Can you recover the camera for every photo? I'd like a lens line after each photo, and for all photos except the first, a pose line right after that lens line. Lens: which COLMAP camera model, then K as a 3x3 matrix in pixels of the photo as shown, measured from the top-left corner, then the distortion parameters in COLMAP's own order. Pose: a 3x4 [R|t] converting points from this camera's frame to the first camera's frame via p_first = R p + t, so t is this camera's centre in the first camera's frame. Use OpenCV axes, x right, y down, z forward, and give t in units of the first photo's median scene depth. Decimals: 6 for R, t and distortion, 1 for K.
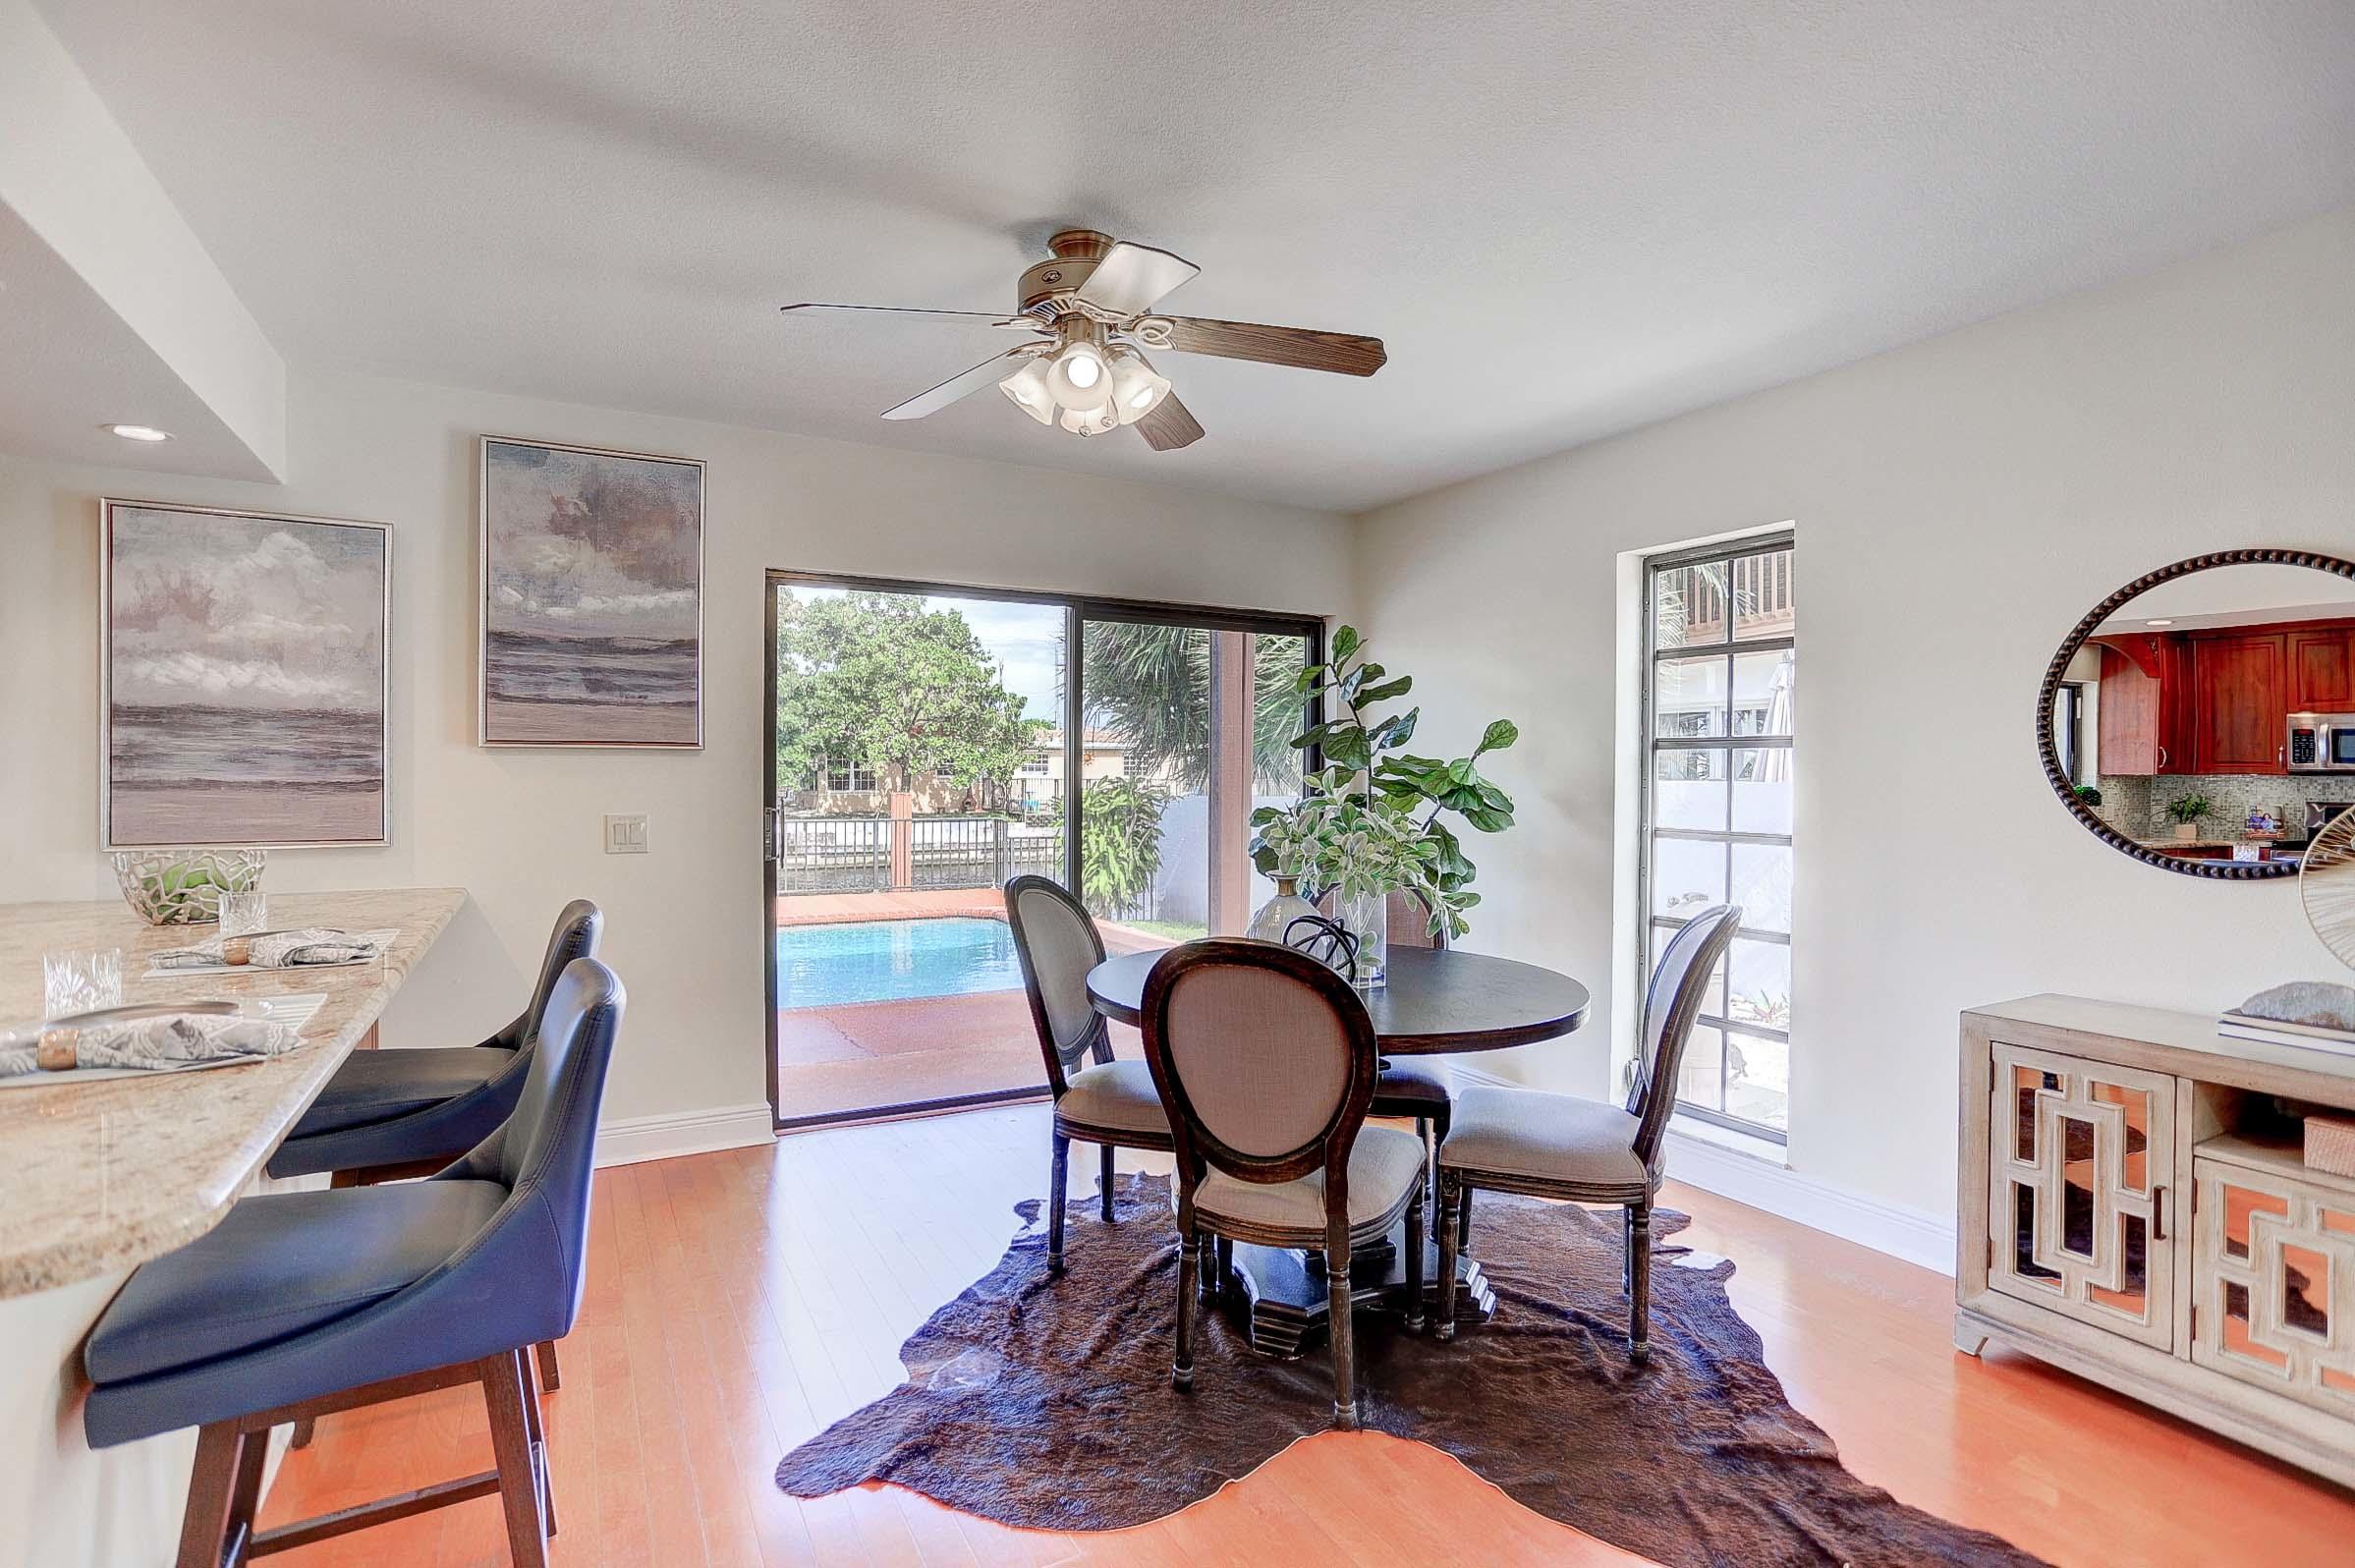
lens RADIAL K [[1123.9, 0, 1177.5], [0, 1123.9, 784.0], [0, 0, 1]] dist [-0.060207, 0.035092]
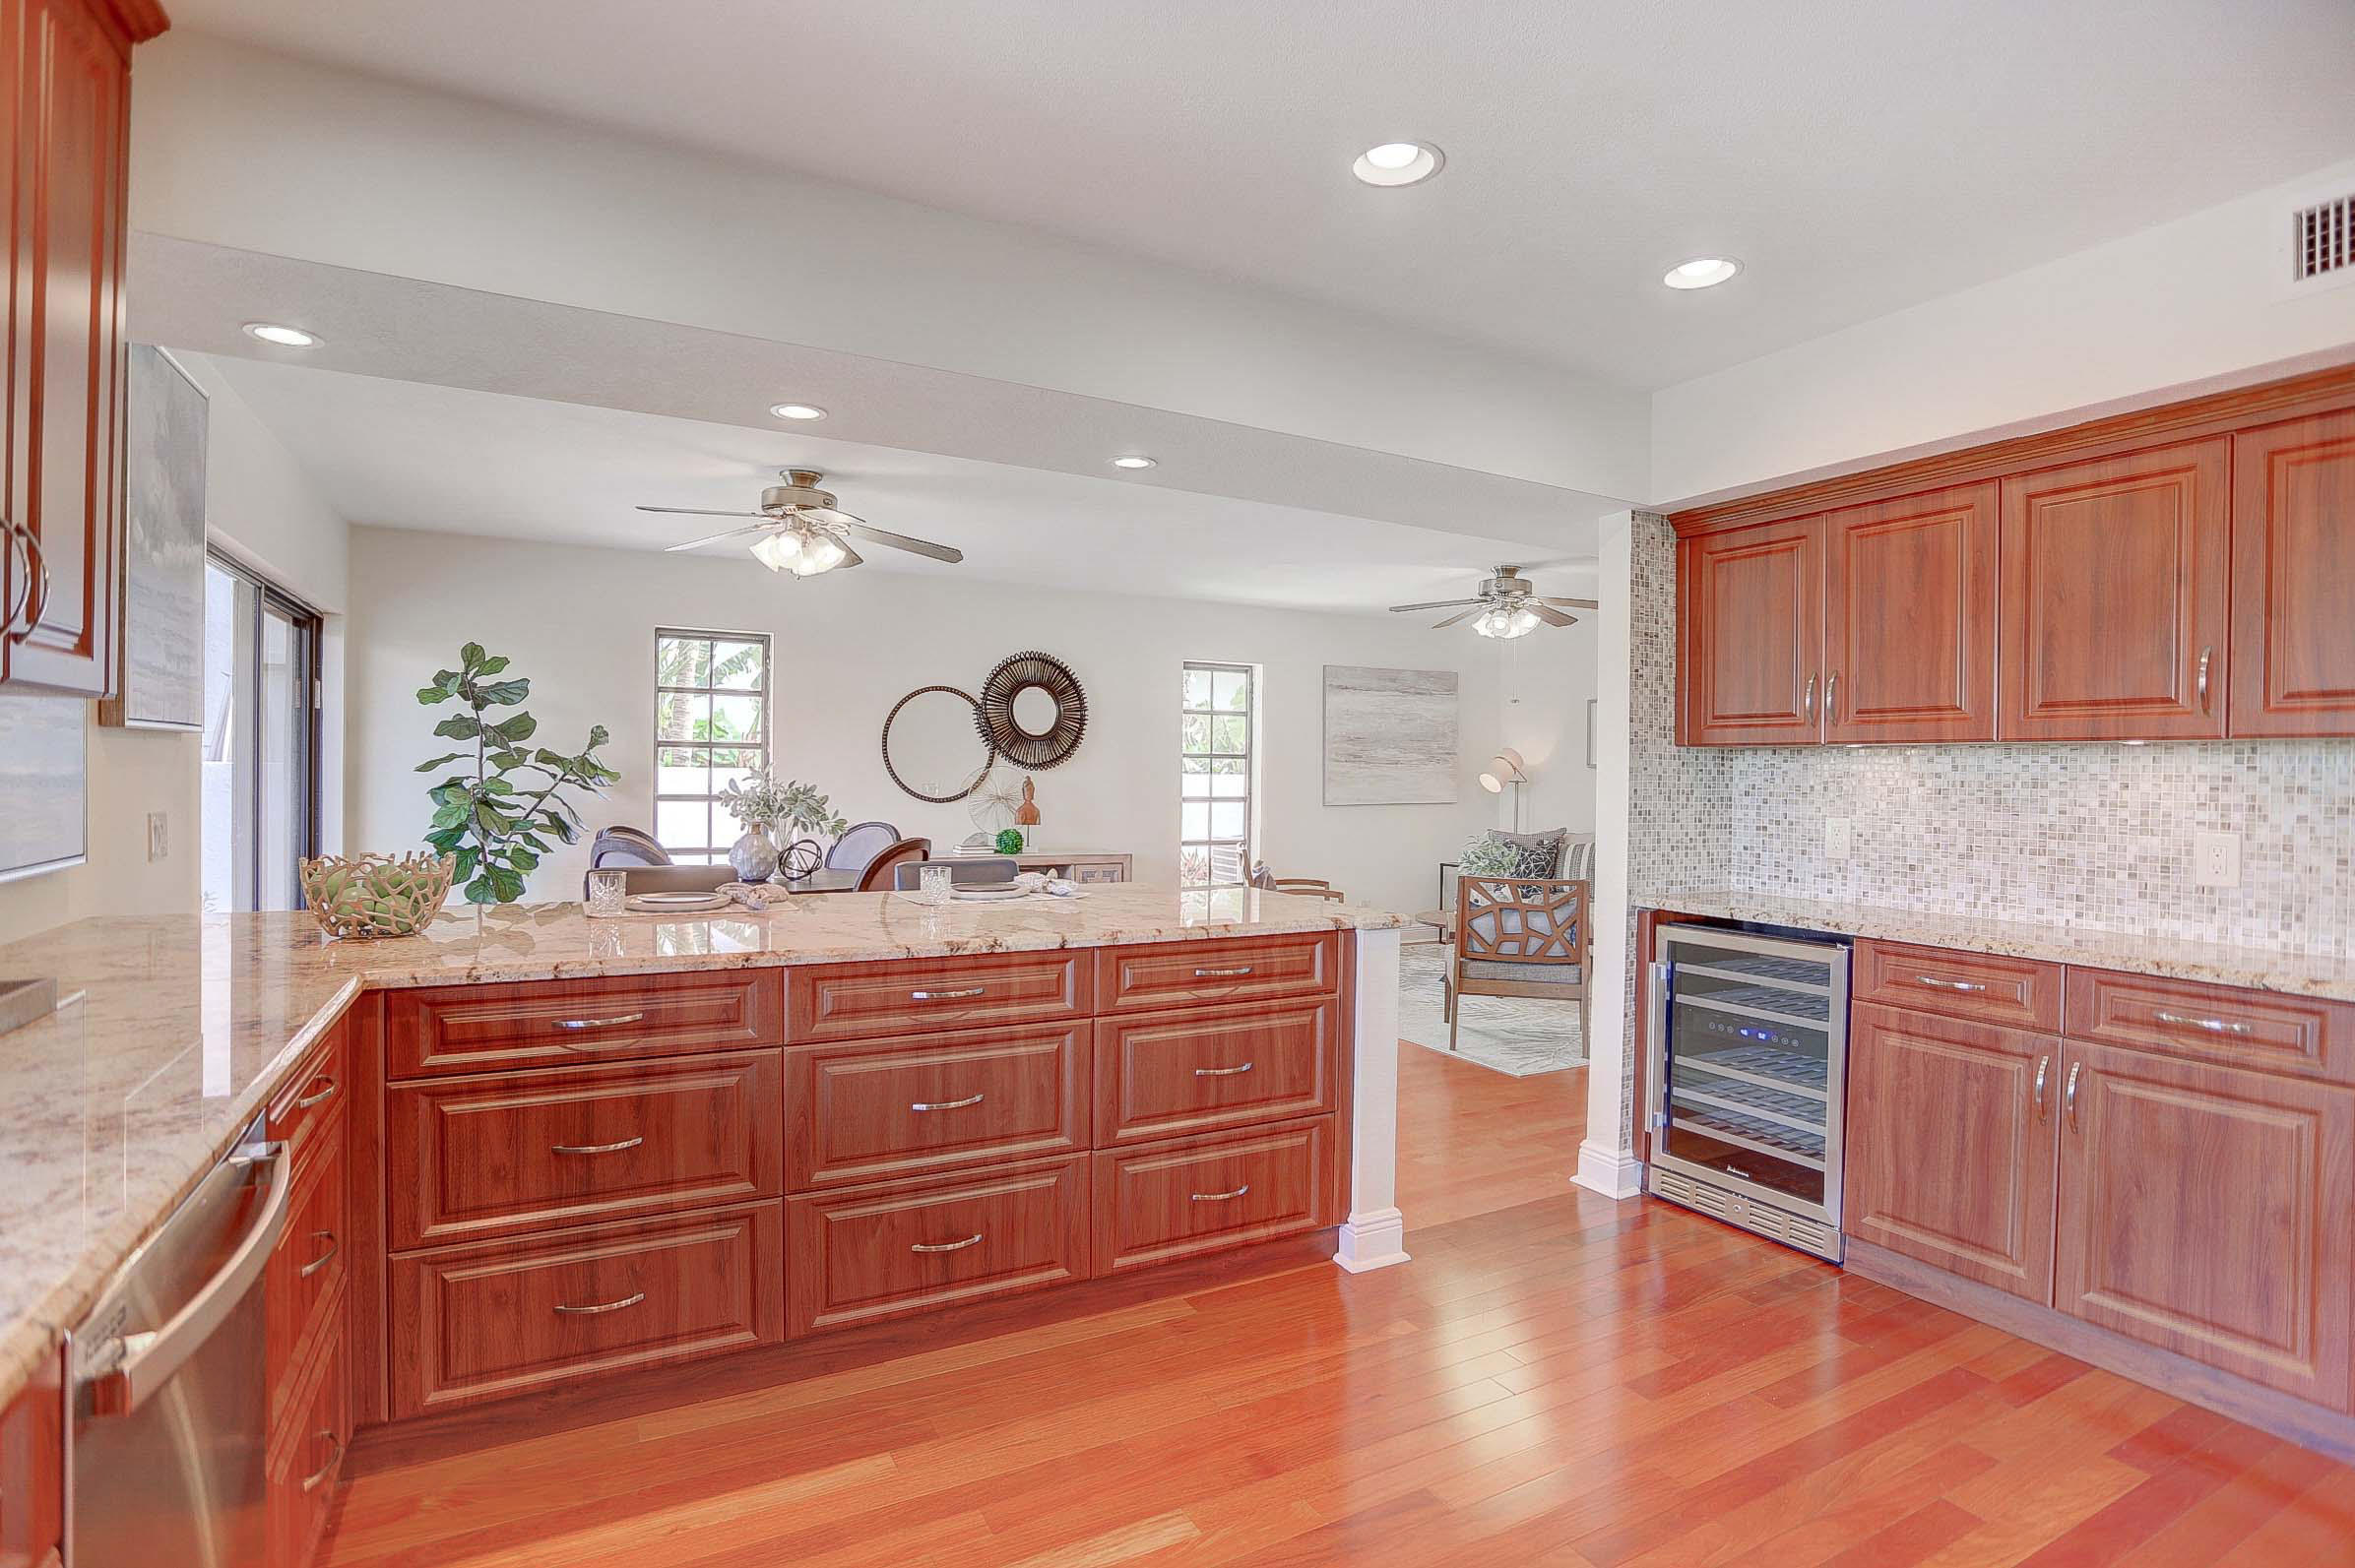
lens RADIAL K [[1145.8, 0, 1183.0], [0, 1145.8, 775.4], [0, 0, 1]] dist [-0.053178, 0.000255]
pose [[0.012155, -0.011998, 0.999854, -1.349505], [-0.004813, 0.999916, 0.012058, -0.013039], [-0.999915, -0.004959, 0.012096, 0.236089]]
